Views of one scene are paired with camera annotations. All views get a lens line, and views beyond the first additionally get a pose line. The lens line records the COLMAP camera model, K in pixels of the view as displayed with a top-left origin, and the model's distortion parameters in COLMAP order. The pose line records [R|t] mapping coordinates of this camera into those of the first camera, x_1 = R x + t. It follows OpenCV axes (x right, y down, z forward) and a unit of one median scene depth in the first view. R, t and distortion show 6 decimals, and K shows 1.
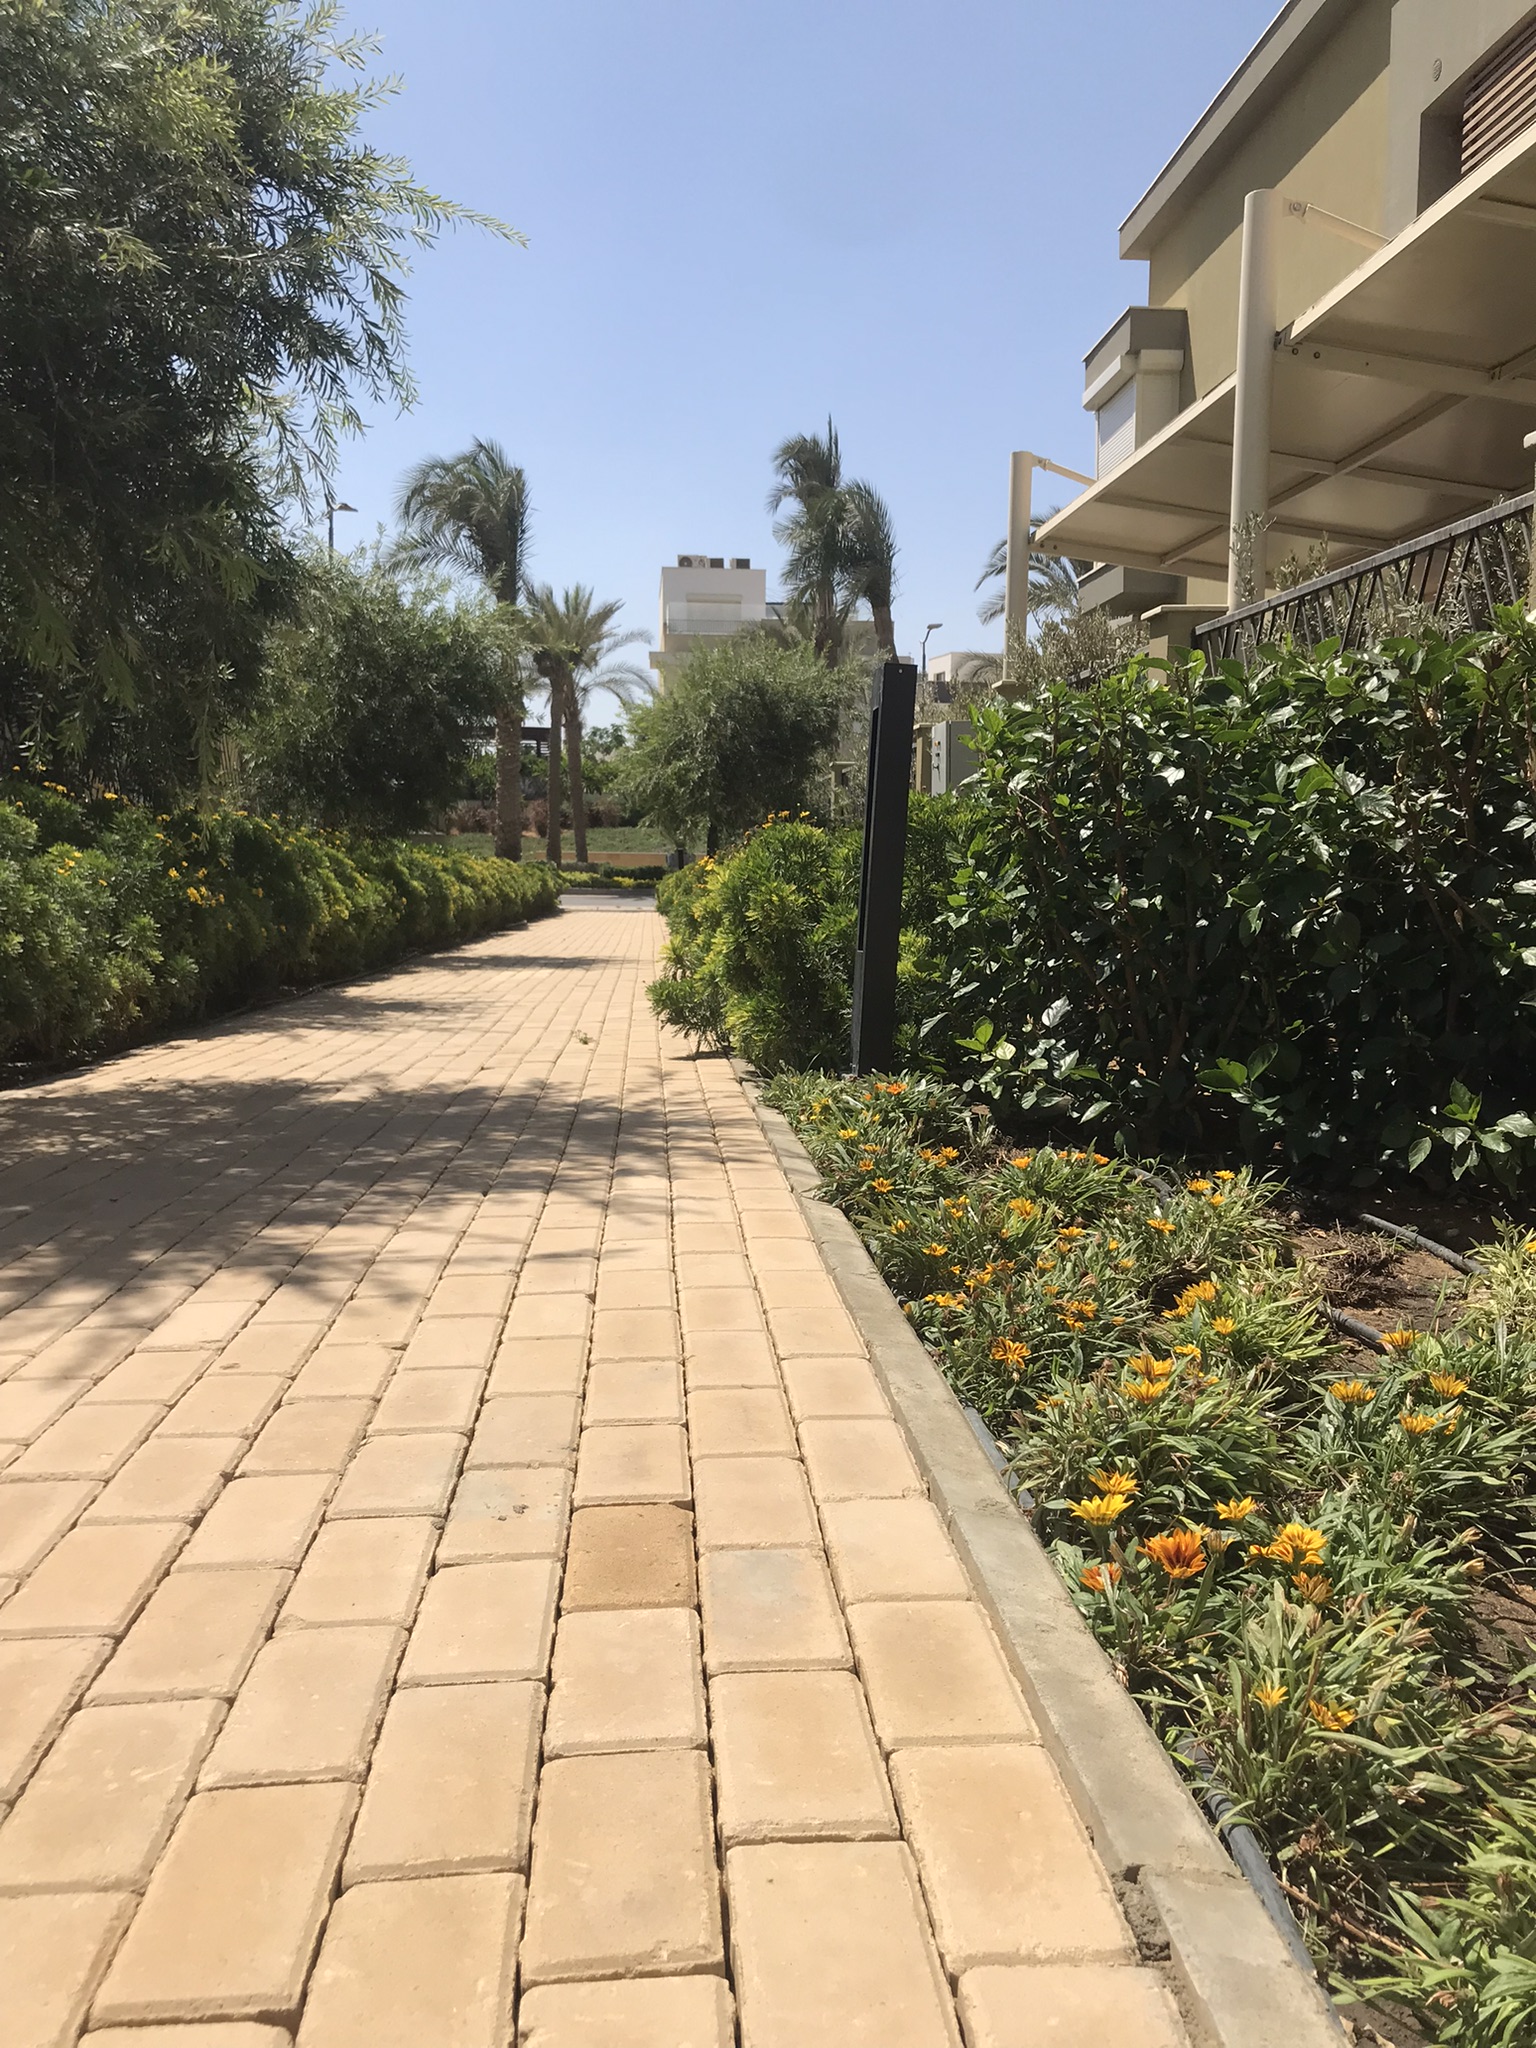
lens RADIAL K [[1677.9, 0, 769.2], [0, 1677.9, 1004.5], [0, 0, 1]] dist [0.095857, -0.253695]
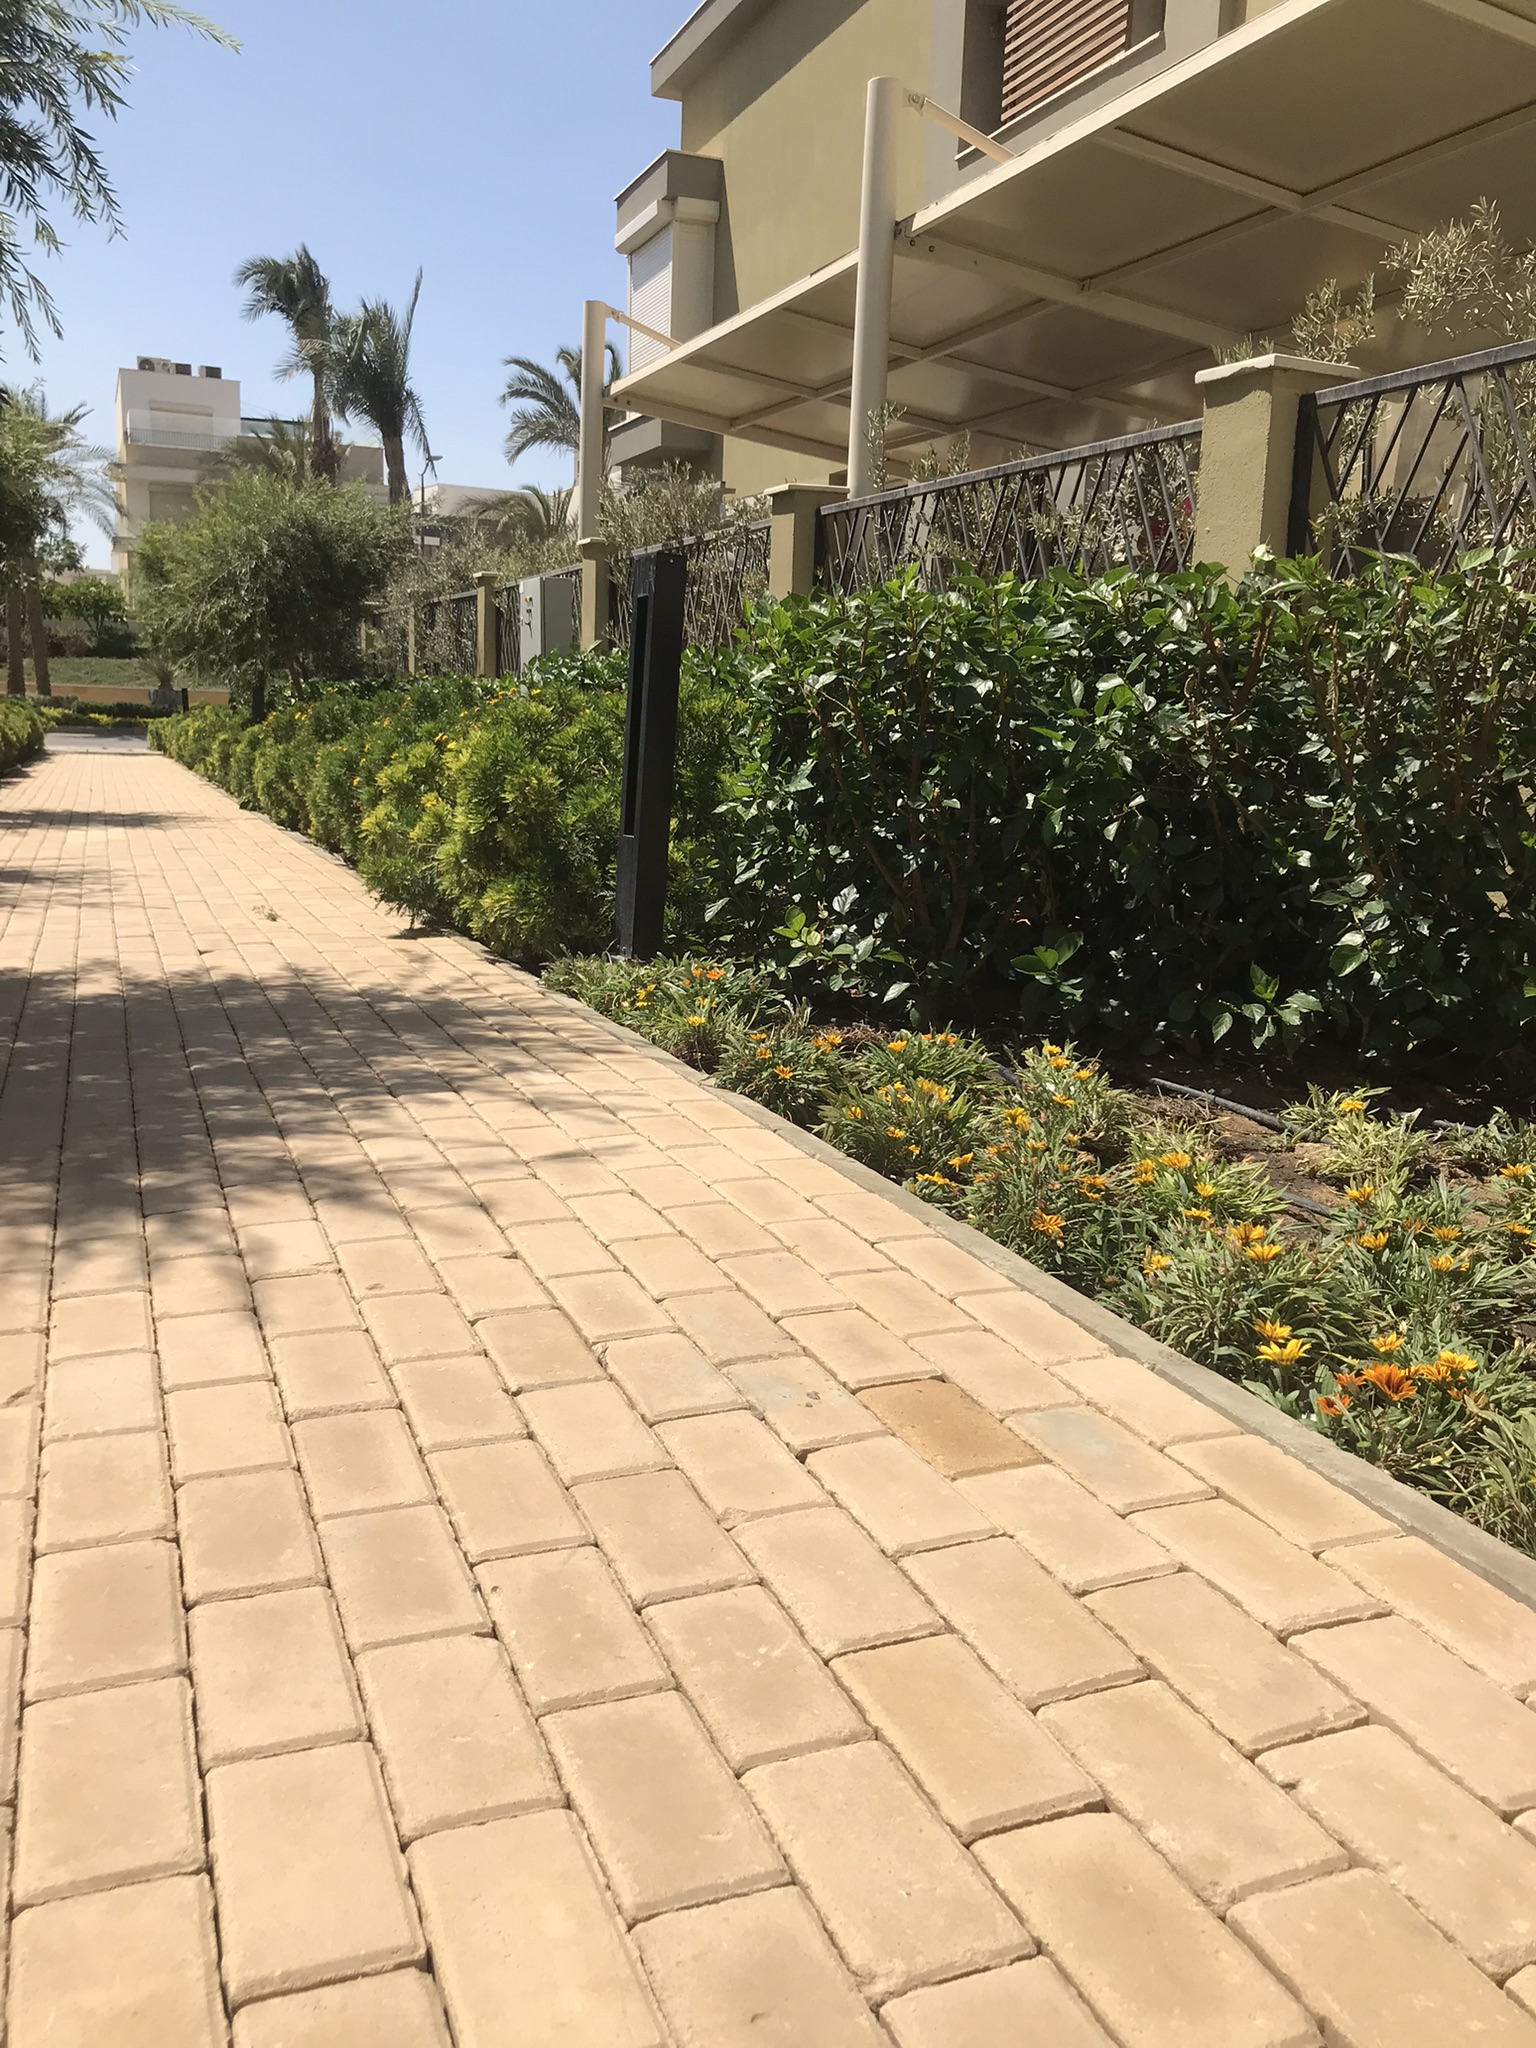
lens RADIAL K [[1681.3, 0, 769.8], [0, 1681.3, 1000.2], [0, 0, 1]] dist [0.113618, -0.313474]
pose [[0.956050, -0.024953, 0.292139, -0.155332], [-0.000431, 0.996251, 0.086508, -0.019335], [-0.293202, -0.082832, 0.952455, -0.017494]]
